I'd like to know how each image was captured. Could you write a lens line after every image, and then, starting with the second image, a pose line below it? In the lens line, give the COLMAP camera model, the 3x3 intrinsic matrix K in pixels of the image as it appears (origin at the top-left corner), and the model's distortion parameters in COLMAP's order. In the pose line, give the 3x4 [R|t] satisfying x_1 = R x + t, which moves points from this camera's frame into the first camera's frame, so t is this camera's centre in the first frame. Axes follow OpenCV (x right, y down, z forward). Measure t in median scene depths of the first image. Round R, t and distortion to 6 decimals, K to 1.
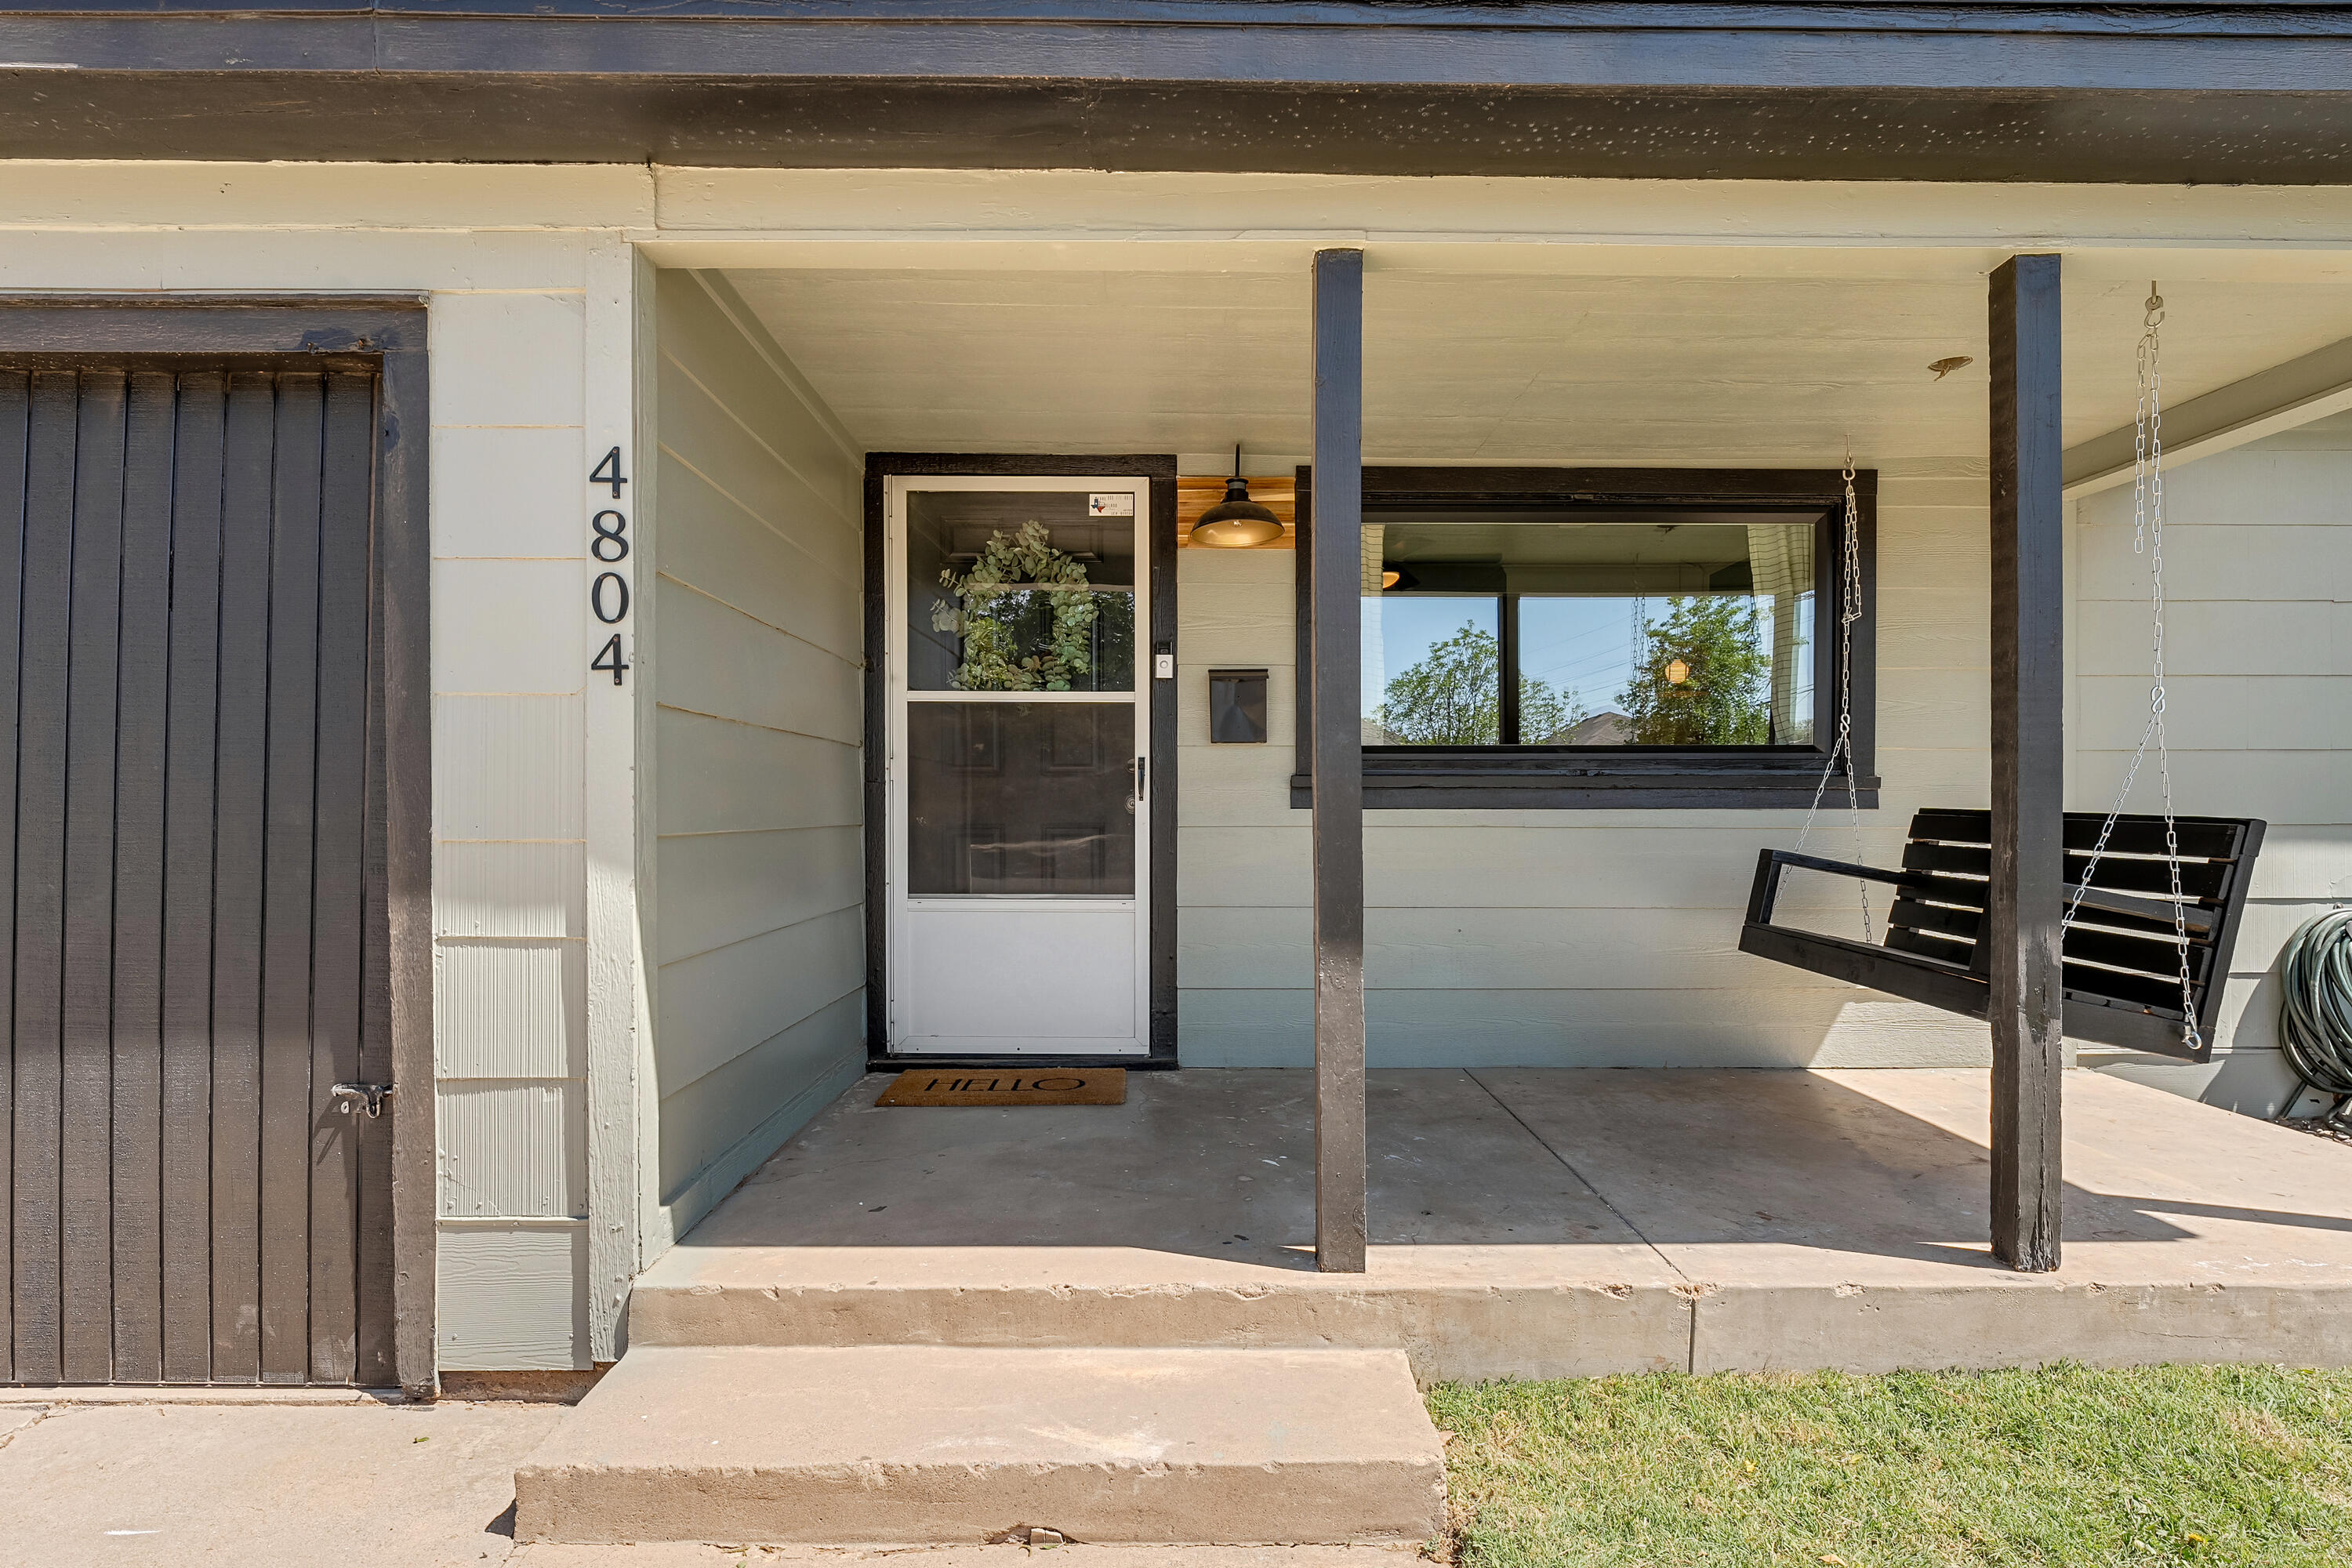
lens RADIAL K [[1347.3, 0, 1177.5], [0, 1347.3, 830.0], [0, 0, 1]] dist [0.000765, 0.000644]
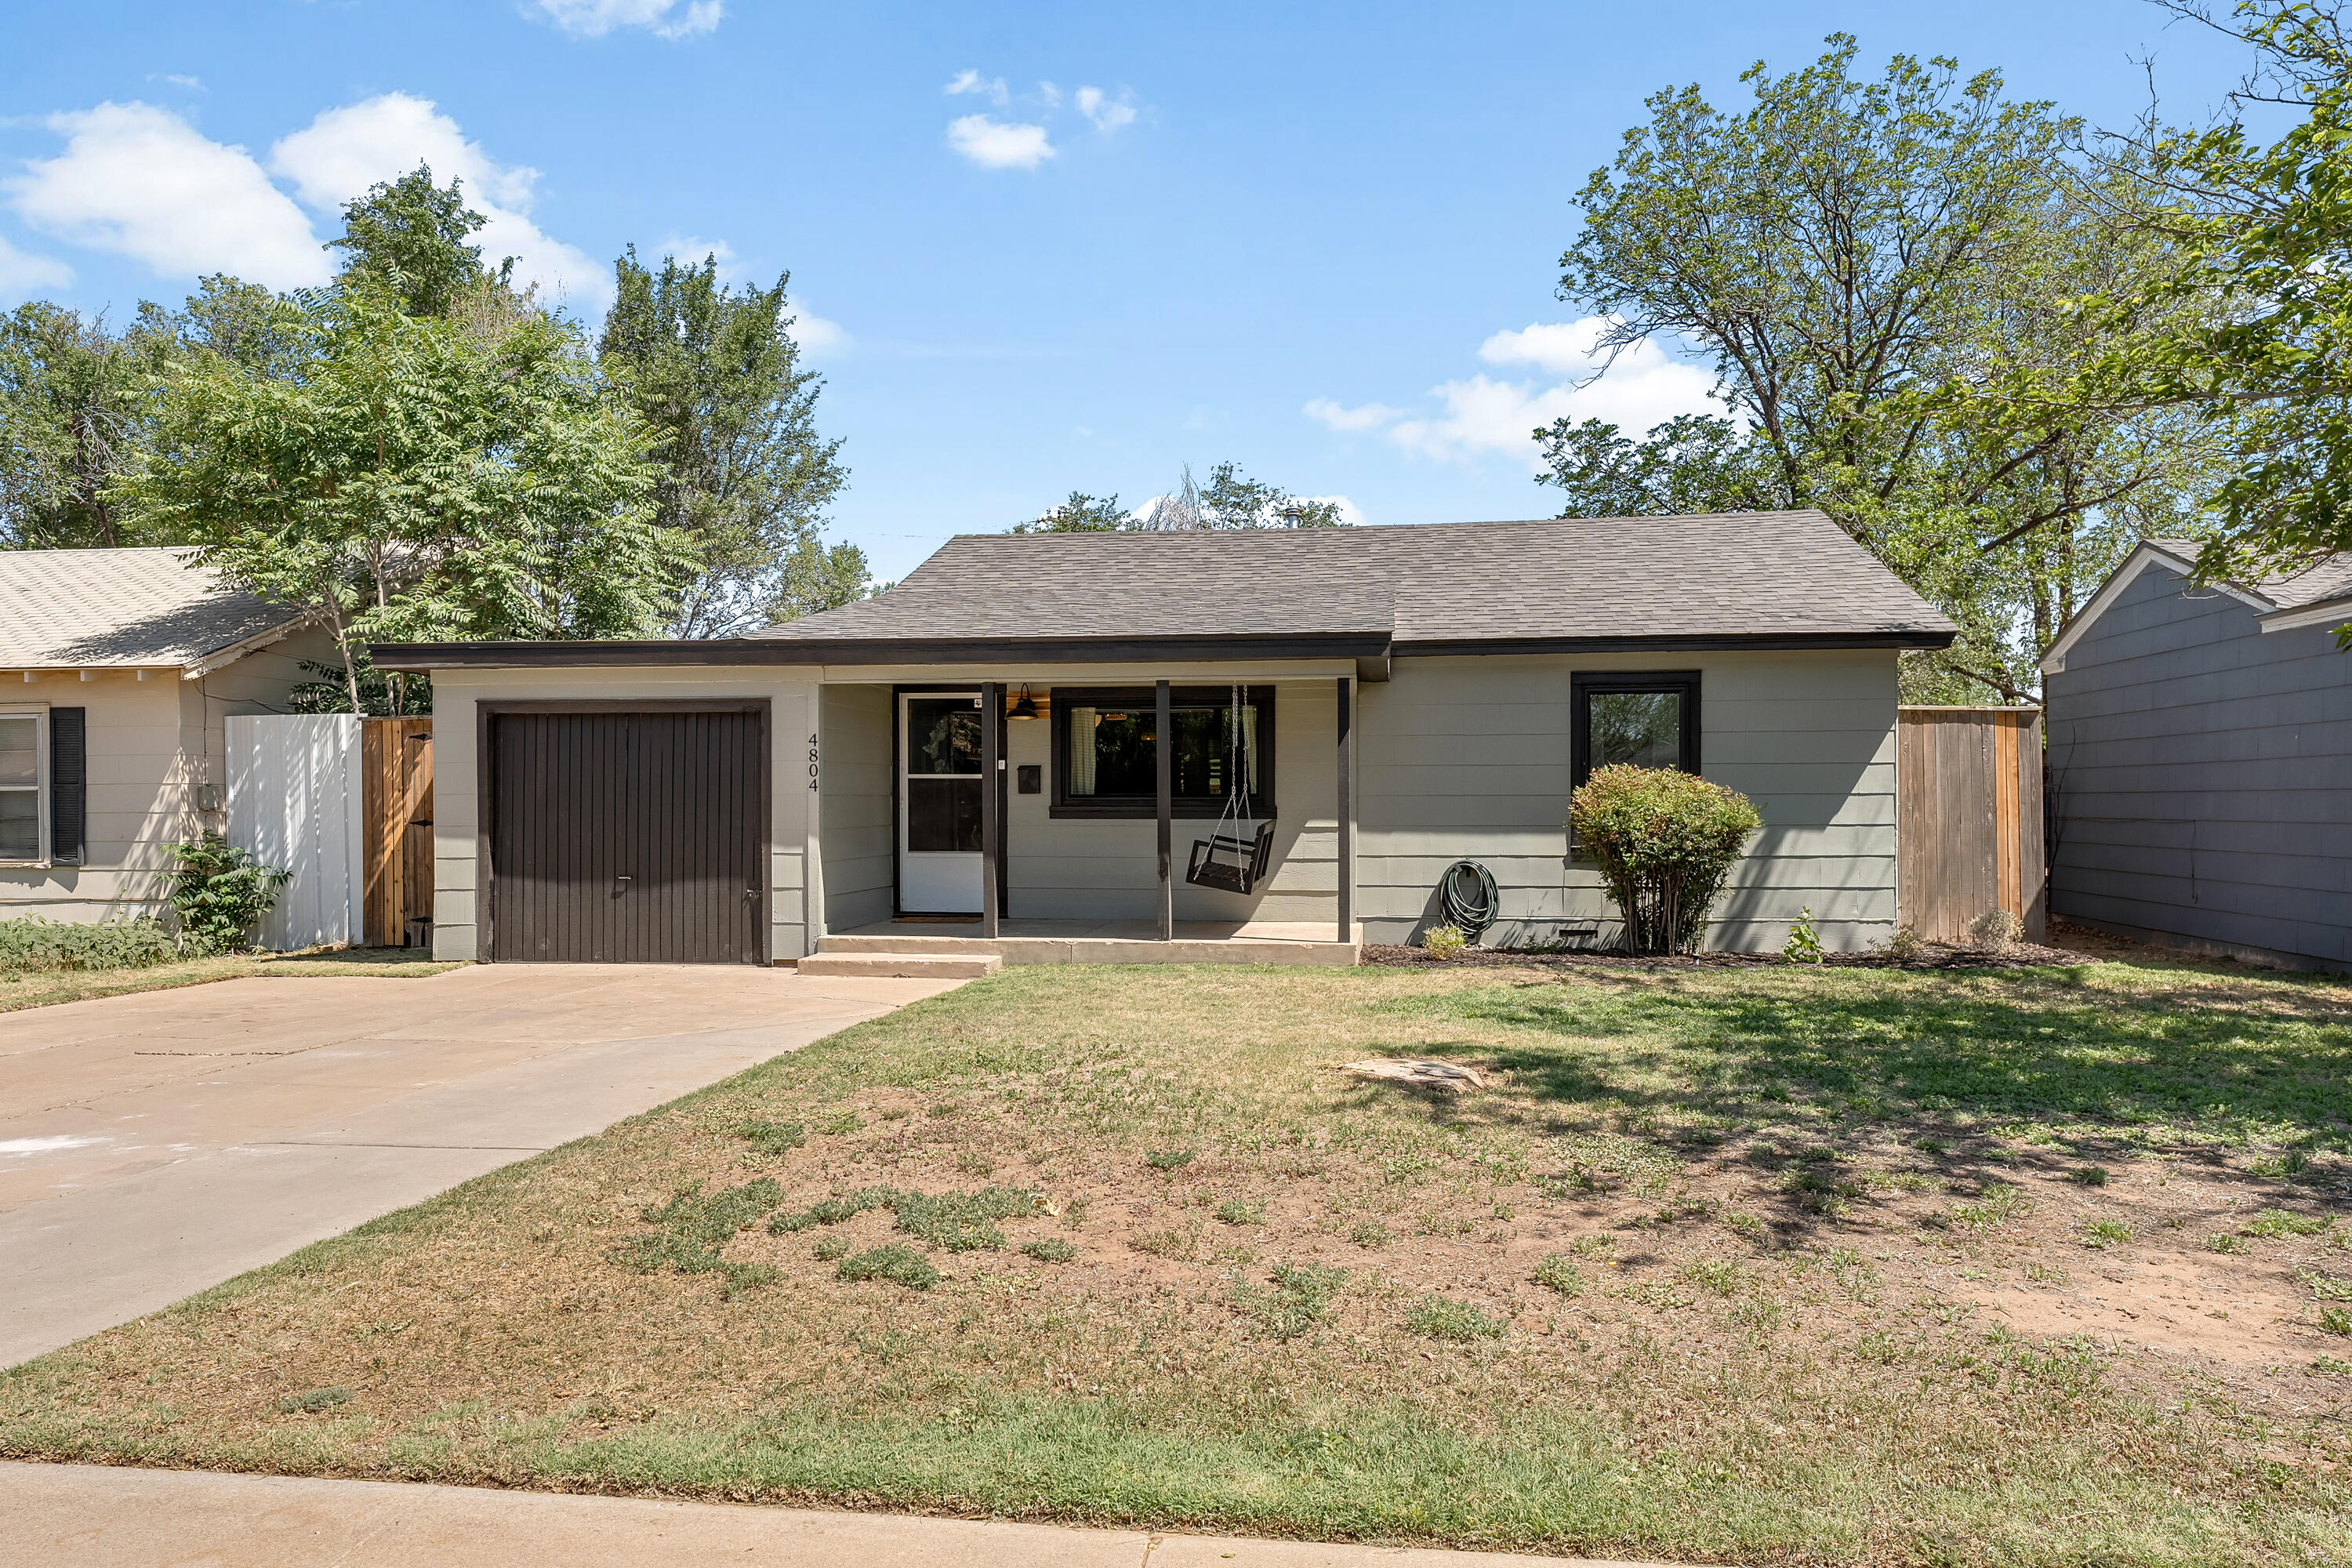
lens RADIAL K [[1634.4, 0, 1104.7], [0, 1634.4, 829.6], [0, 0, 1]] dist [0.017028, -0.005457]
pose [[0.986081, 0.003215, -0.166232, 0.754234], [-0.002481, 0.999986, 0.004626, -0.011102], [0.166244, -0.004149, 0.986076, -2.215729]]
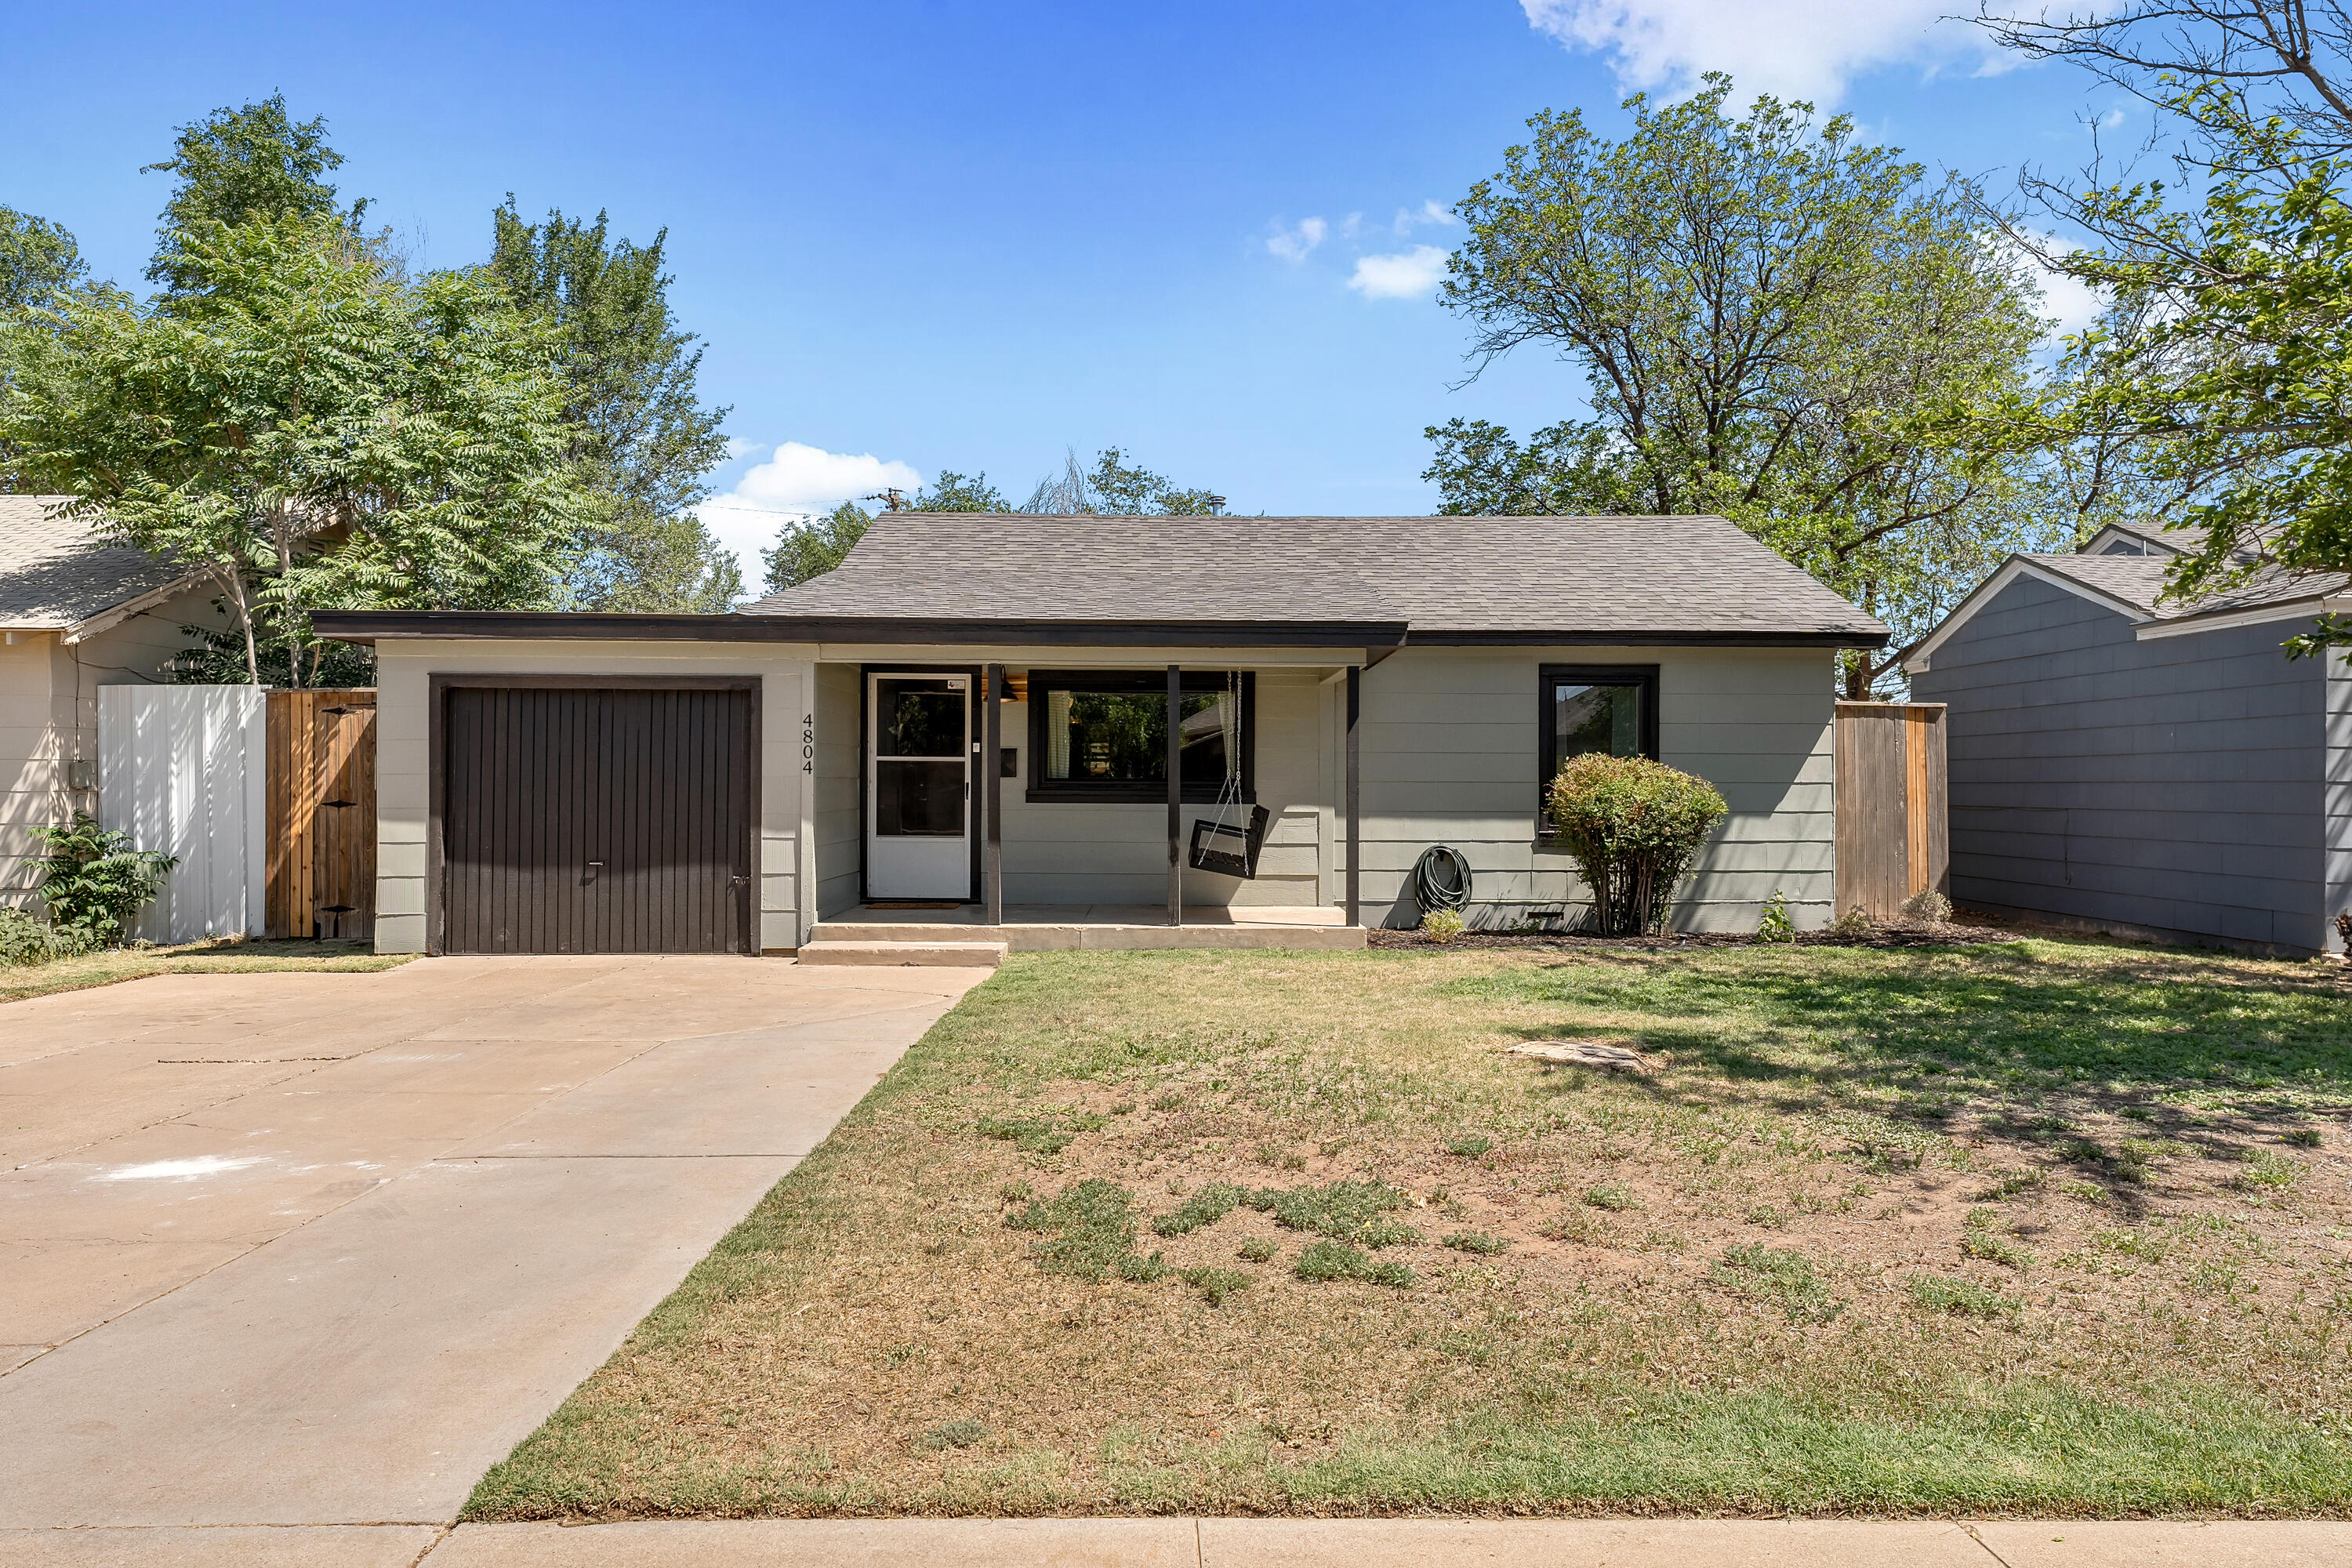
lens RADIAL K [[1634.4, 0, 1158.7], [0, 1634.4, 791.7], [0, 0, 1]] dist [0.017028, -0.005457]
pose [[0.999968, 0.006691, -0.004393, 0.371555], [-0.006728, 0.999943, -0.008266, -0.014218], [0.004337, 0.008295, 0.999956, -2.235157]]
